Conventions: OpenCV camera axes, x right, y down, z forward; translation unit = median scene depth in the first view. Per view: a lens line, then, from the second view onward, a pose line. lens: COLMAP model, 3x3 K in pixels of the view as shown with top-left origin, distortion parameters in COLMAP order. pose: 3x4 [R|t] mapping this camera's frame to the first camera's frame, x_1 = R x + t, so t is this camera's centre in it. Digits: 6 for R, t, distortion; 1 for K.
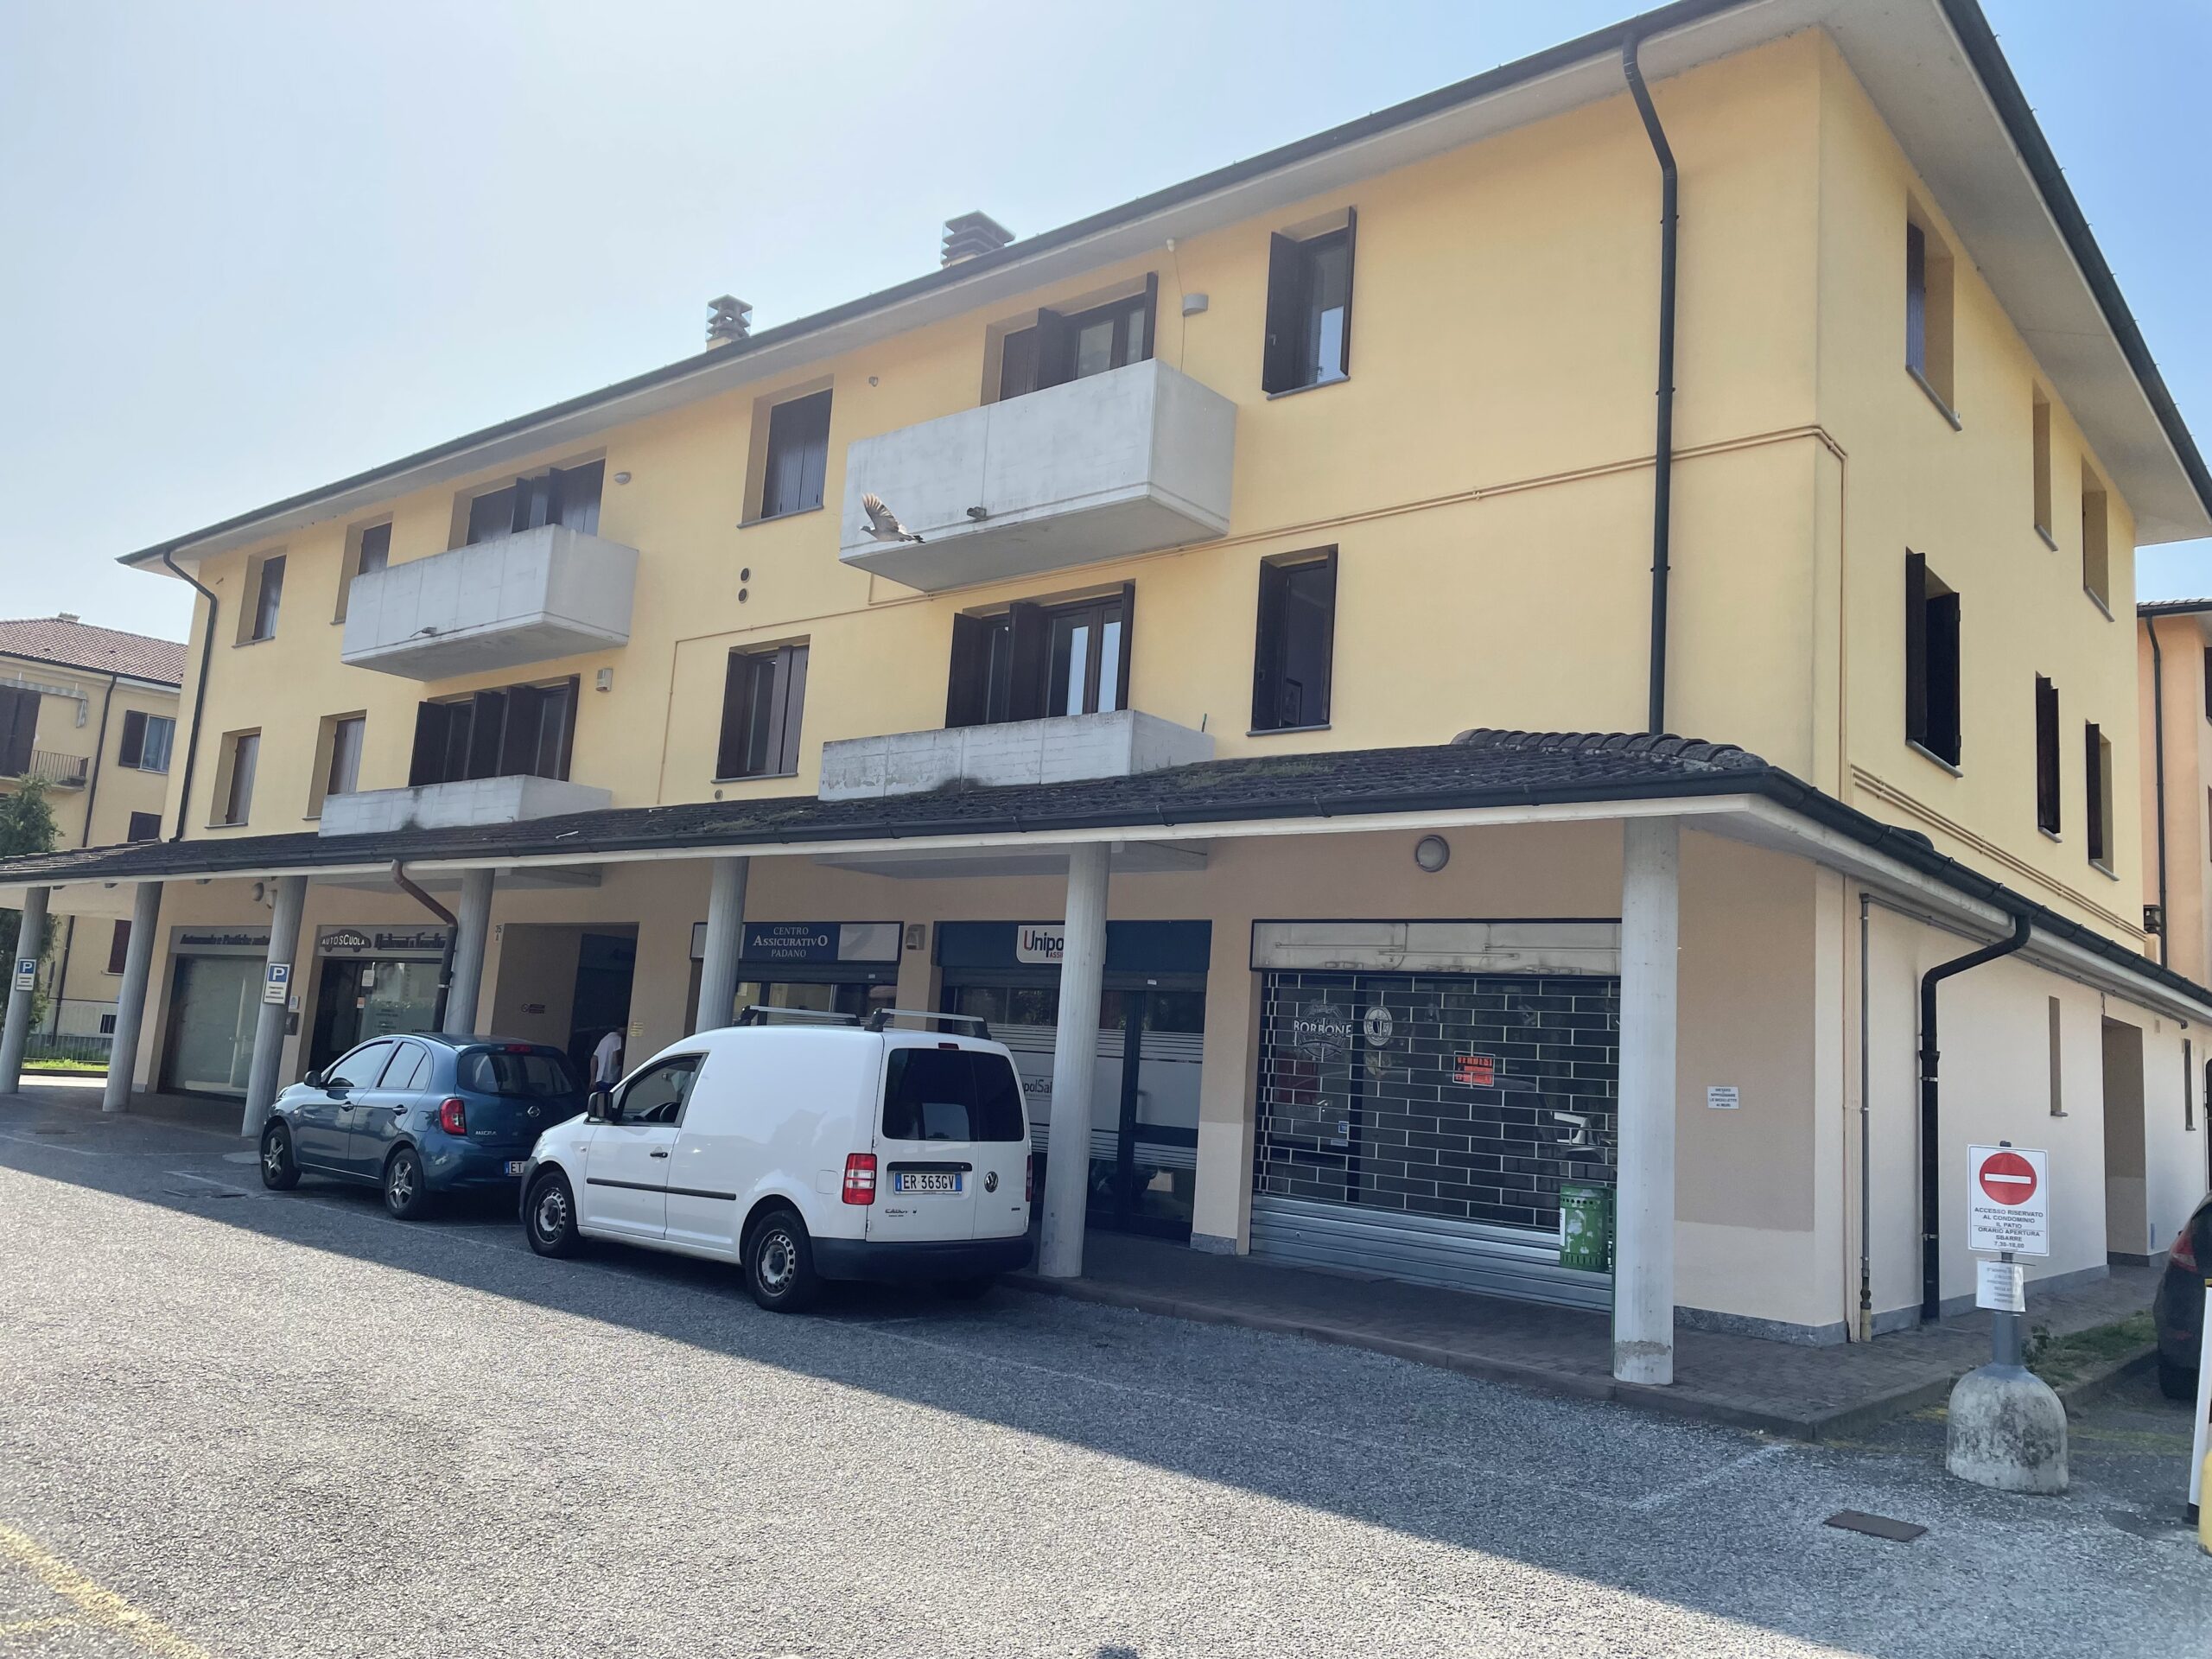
lens RADIAL K [[1687.2, 0, 1120.2], [0, 1687.2, 815.5], [0, 0, 1]] dist [0.041882, 0.000386]
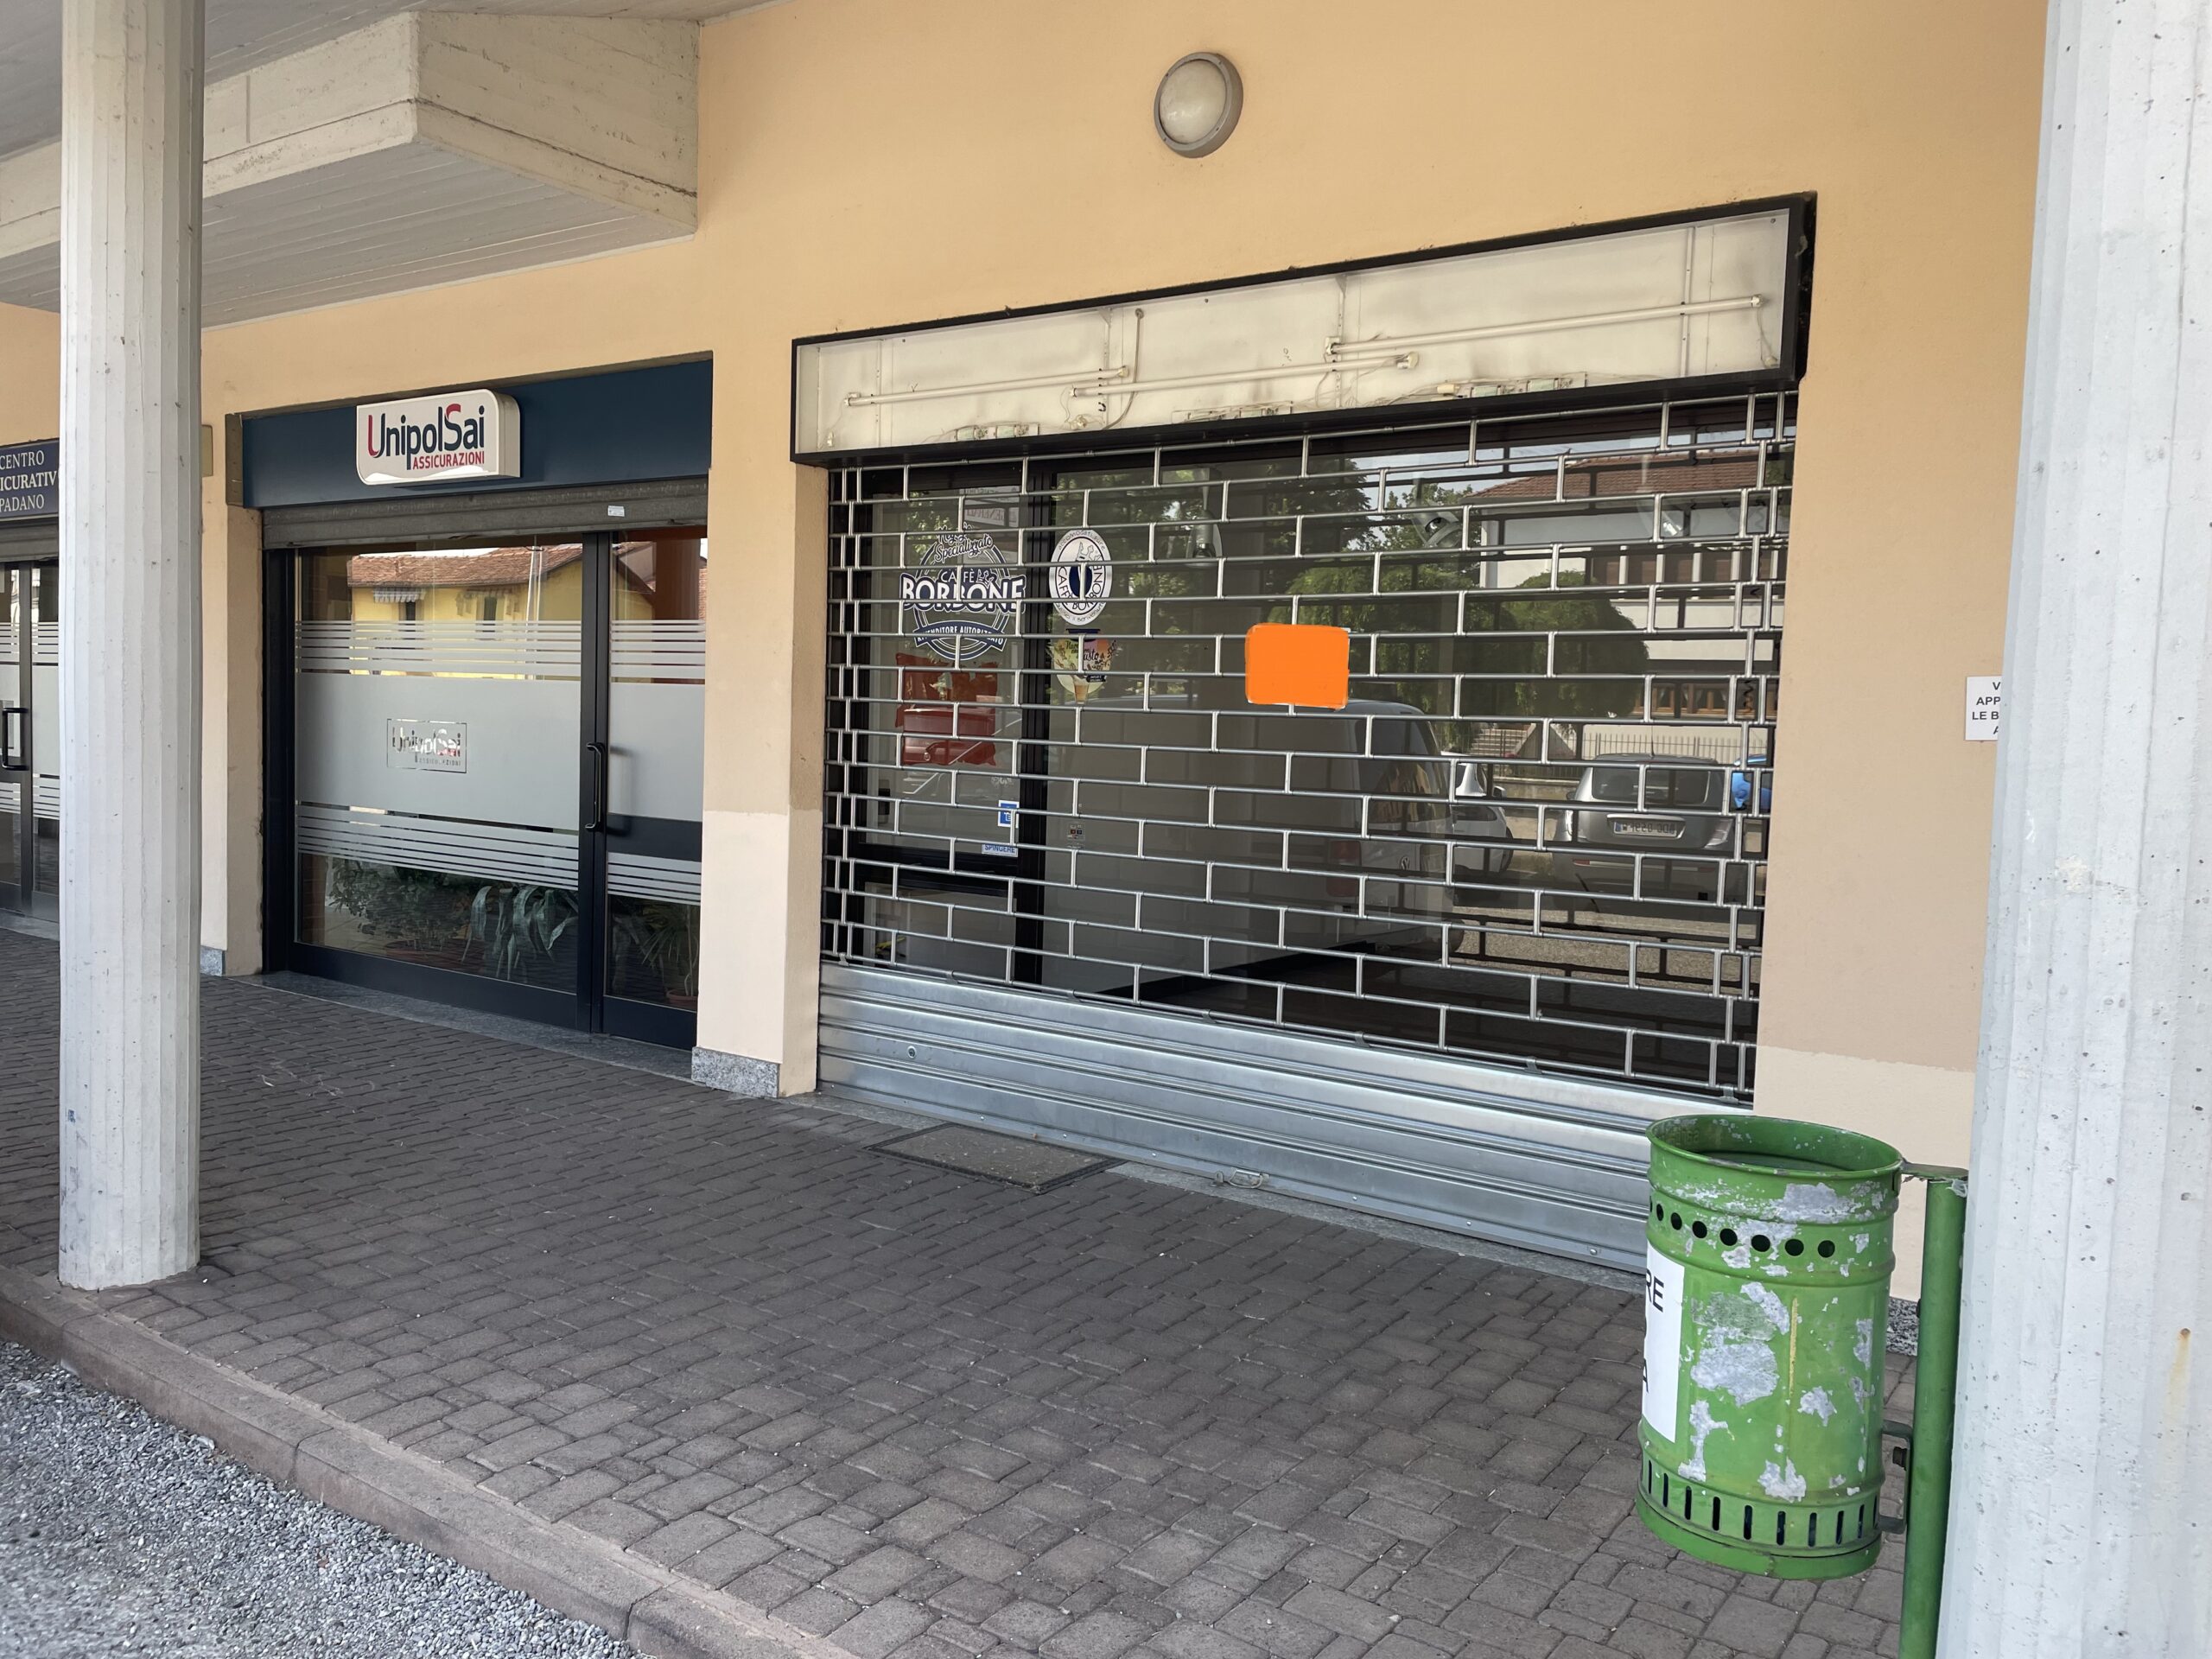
lens RADIAL K [[1687.2, 0, 1100.7], [0, 1687.2, 830.3], [0, 0, 1]] dist [0.041882, 0.000386]
pose [[0.997564, -0.030392, 0.062796, 0.128205], [0.016775, 0.978206, 0.206956, 0.098236], [-0.067718, -0.205399, 0.976333, 0.570391]]
